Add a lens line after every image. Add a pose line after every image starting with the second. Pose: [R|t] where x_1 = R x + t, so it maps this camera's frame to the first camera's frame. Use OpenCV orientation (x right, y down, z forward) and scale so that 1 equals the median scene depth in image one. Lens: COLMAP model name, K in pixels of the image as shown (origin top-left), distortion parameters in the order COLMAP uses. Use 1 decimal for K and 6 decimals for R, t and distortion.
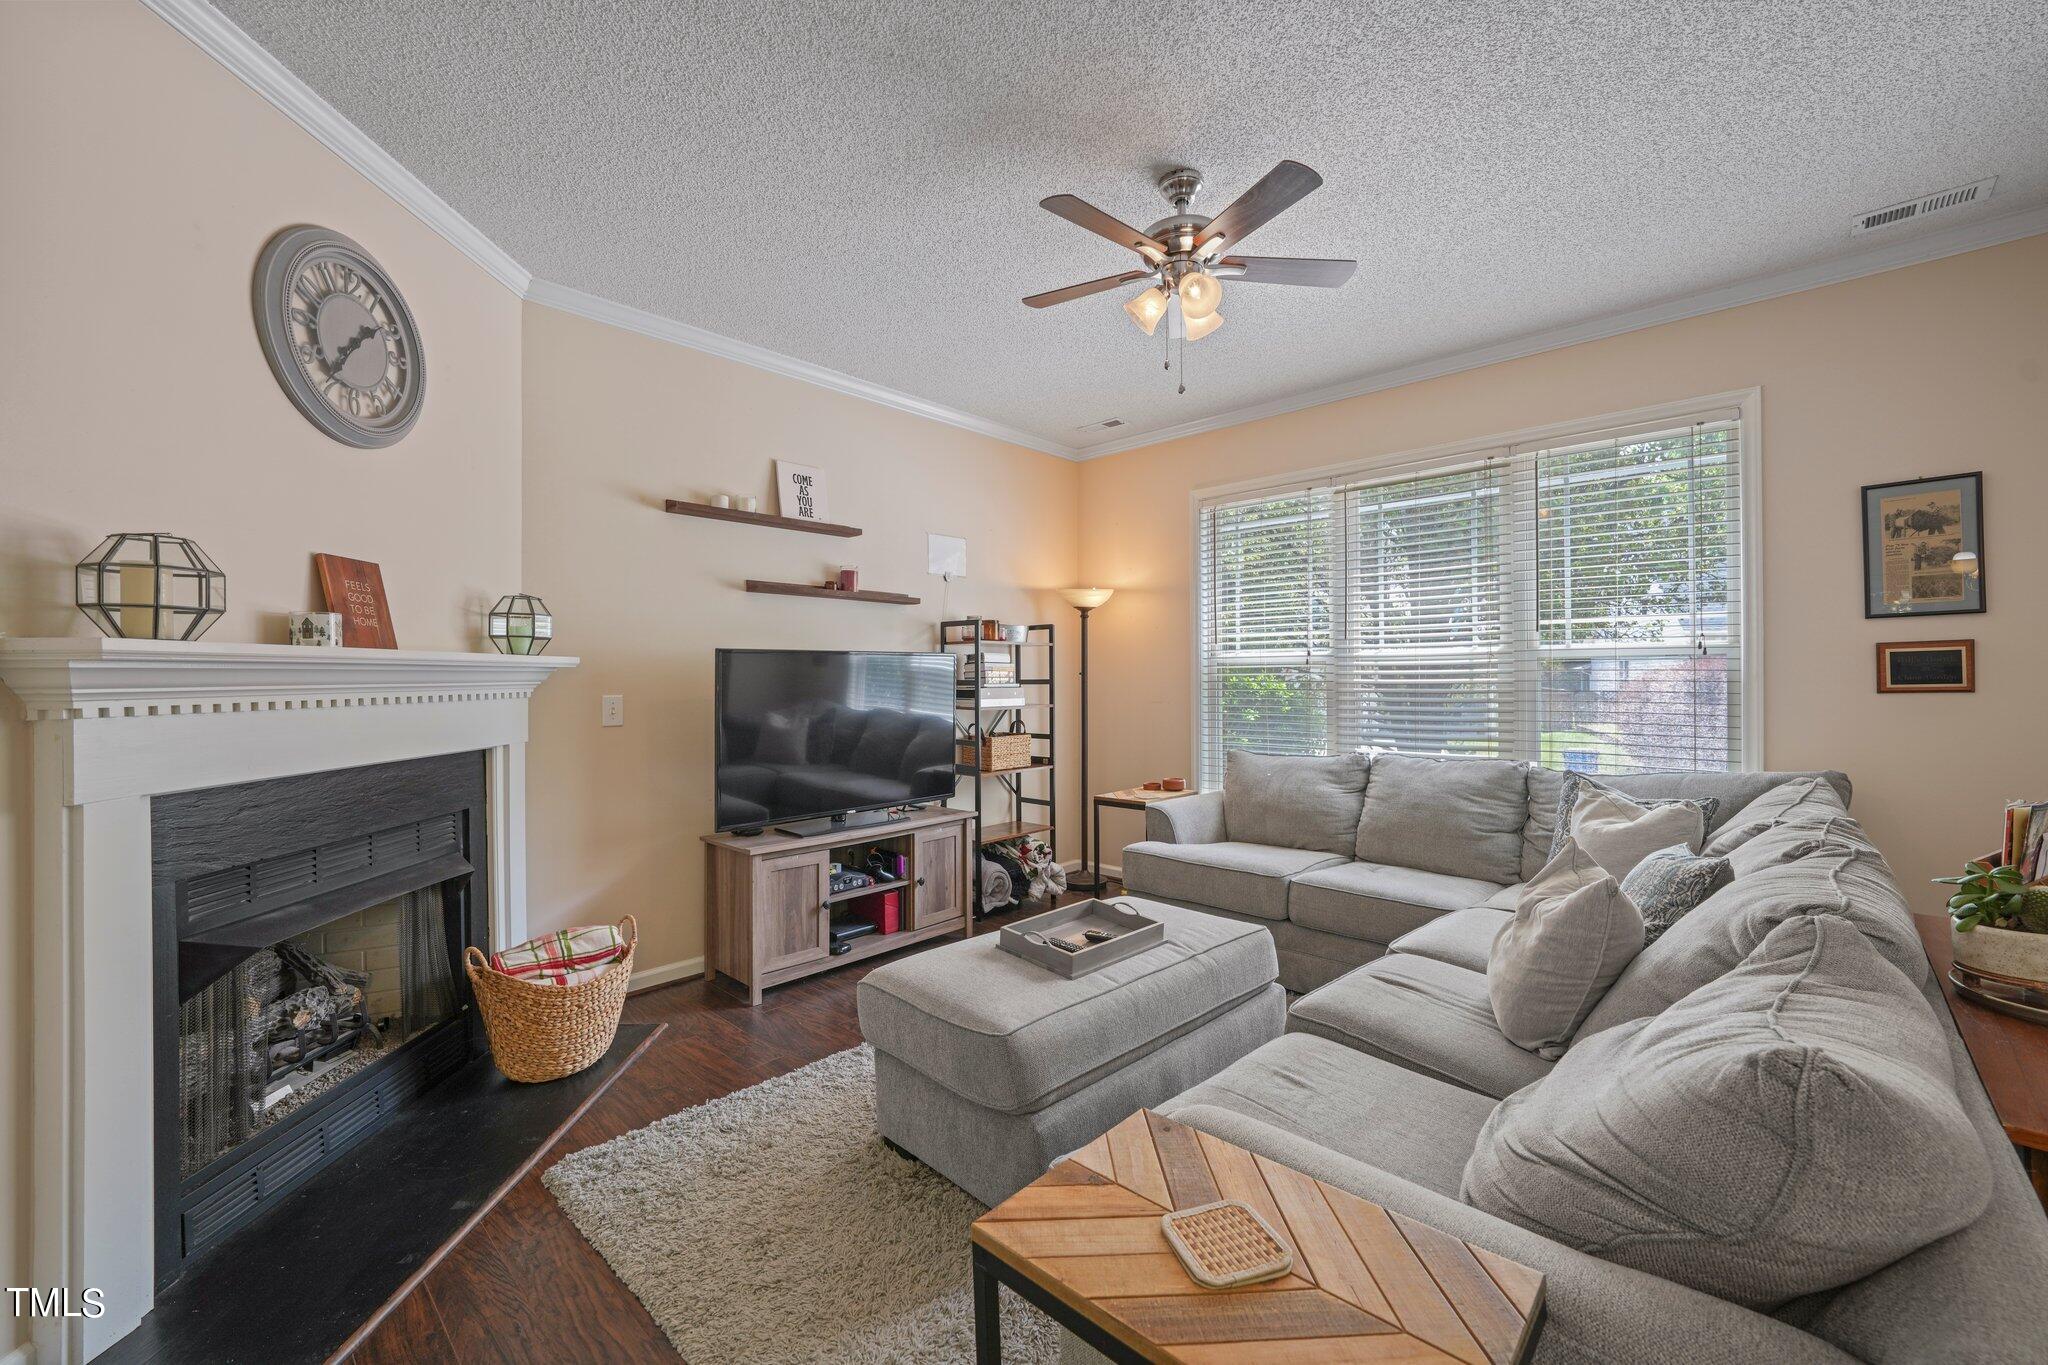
lens RADIAL K [[823.5, 0, 1027.6], [0, 823.5, 675.4], [0, 0, 1]] dist [-0.008483, 0.001225]
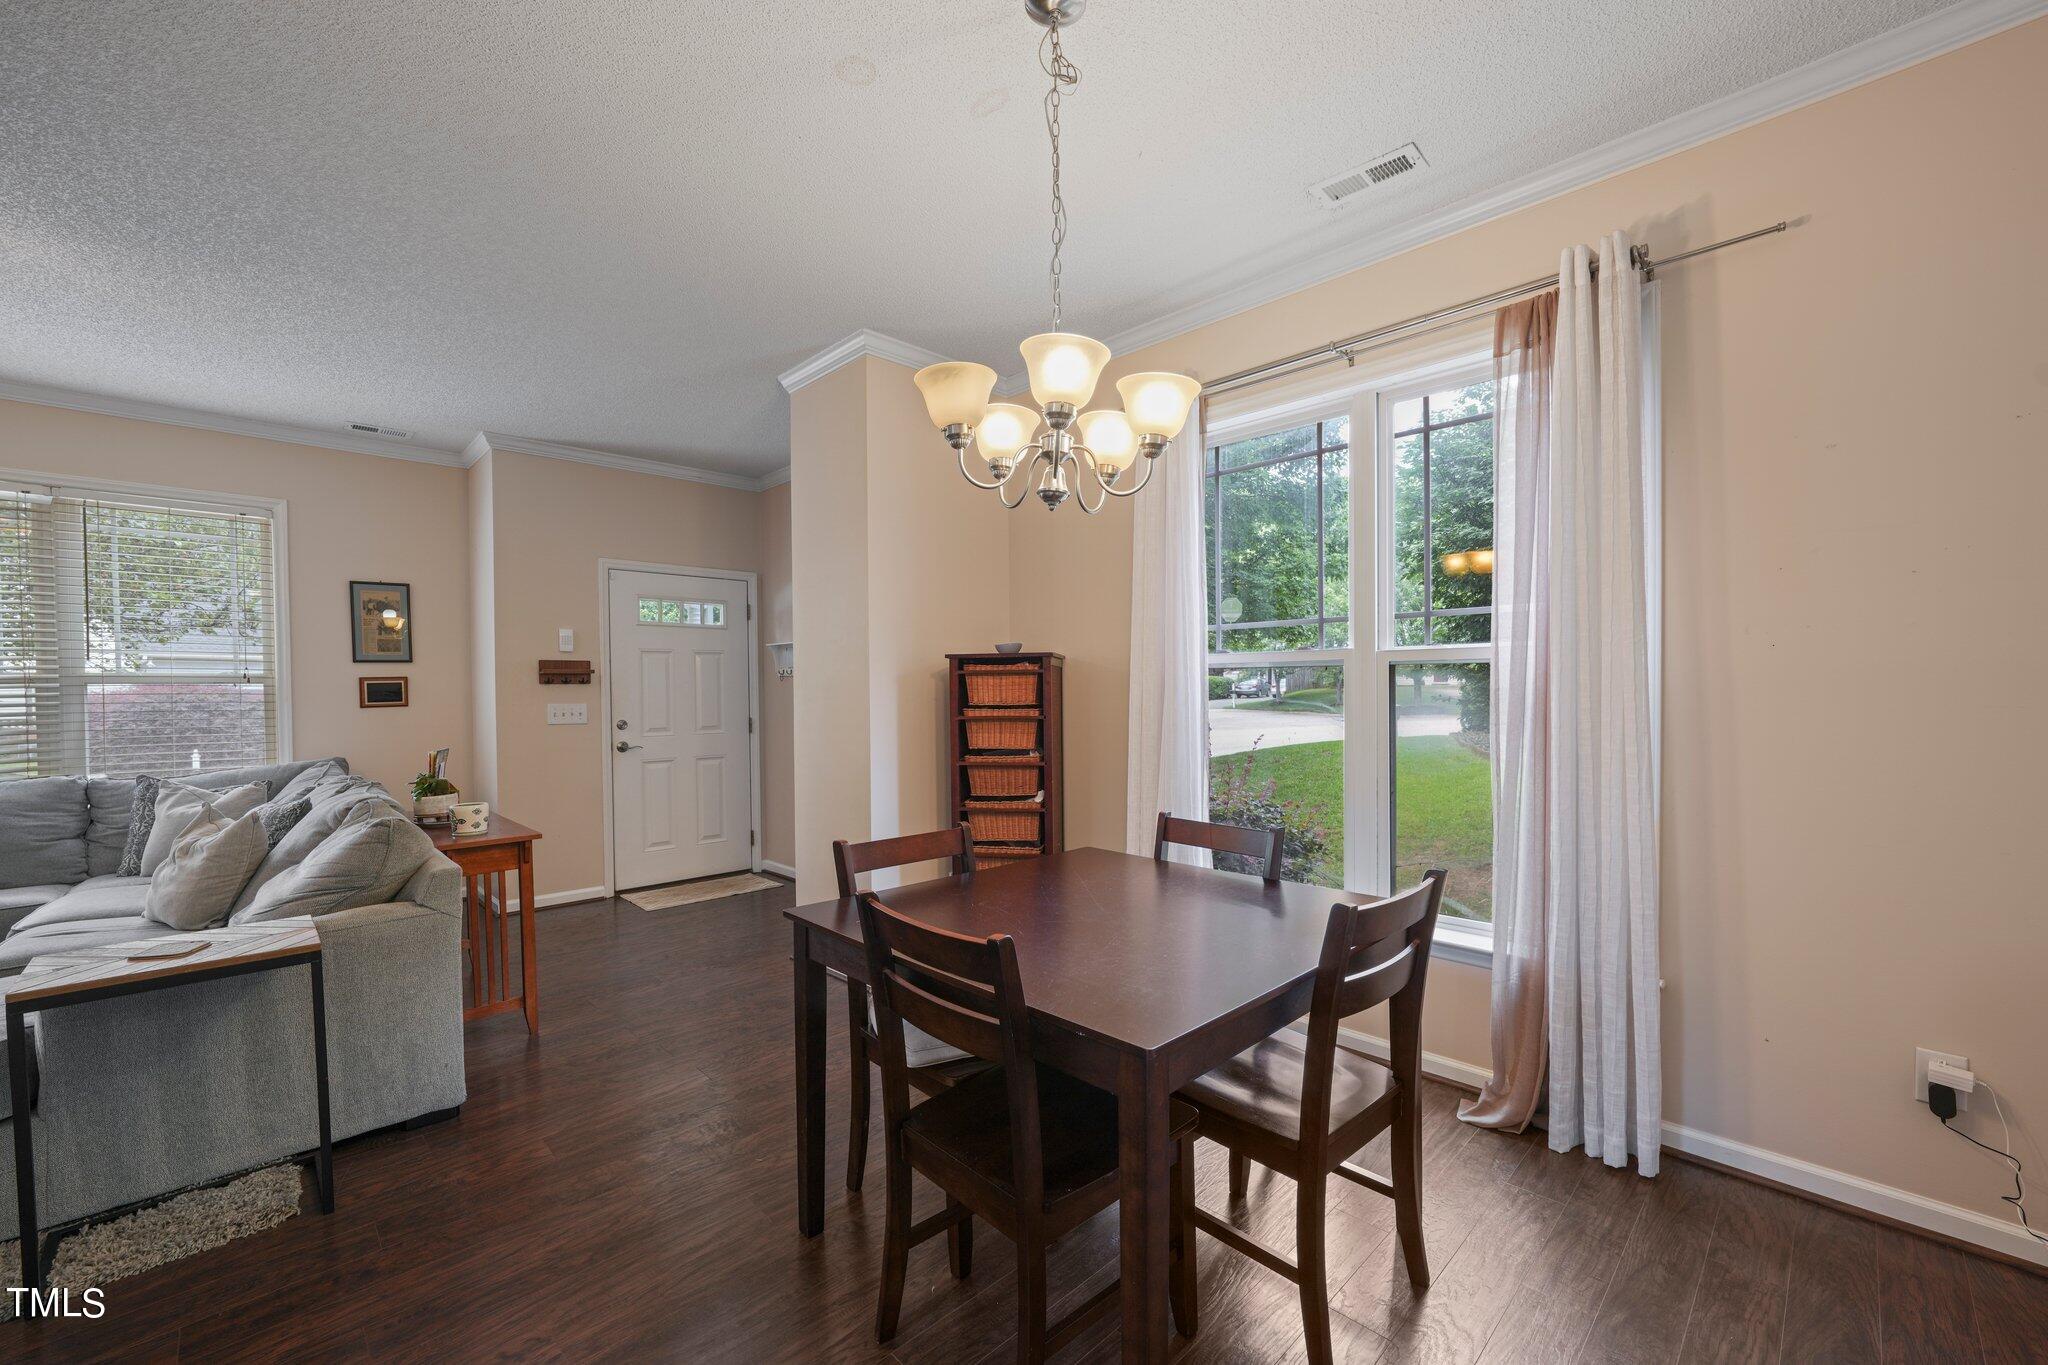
lens RADIAL K [[823.5, 0, 1031.1], [0, 823.5, 699.5], [0, 0, 1]] dist [-0.008483, 0.001225]
pose [[0.044880, -0.009581, 0.998946, -0.560170], [0.005372, 0.999942, 0.009349, -0.003231], [-0.998978, 0.004946, 0.044928, -0.435638]]
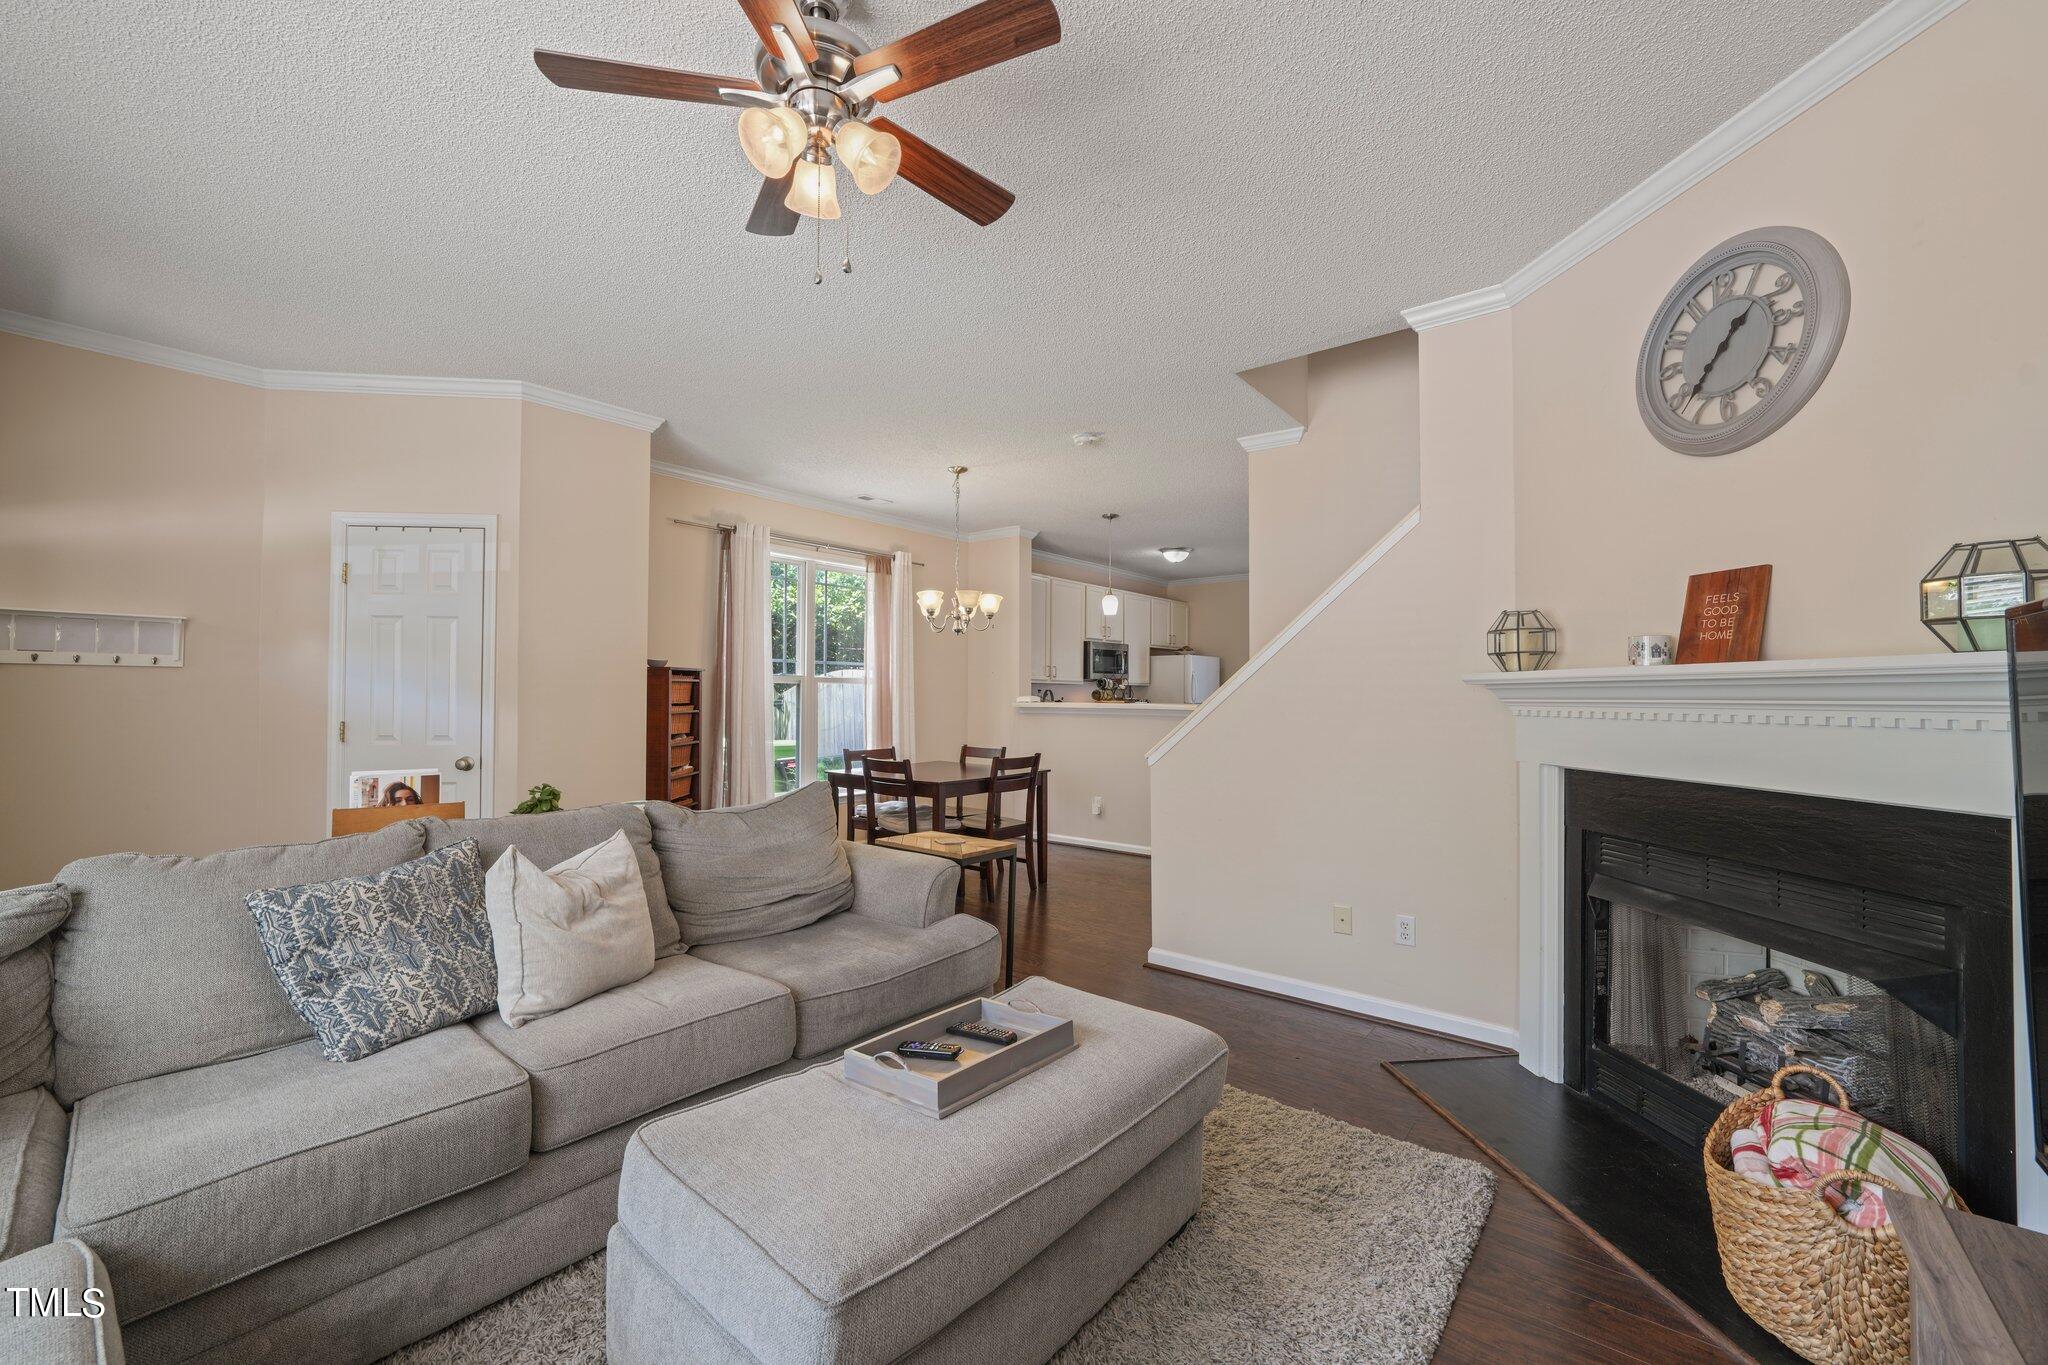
lens RADIAL K [[823.5, 0, 1023.8], [0, 823.5, 680.8], [0, 0, 1]] dist [-0.008483, 0.001225]
pose [[-0.997263, 0.001024, -0.073927, 0.058954], [0.002532, 0.999791, -0.020296, 0.004389], [0.073891, -0.020428, -0.997057, 1.497440]]
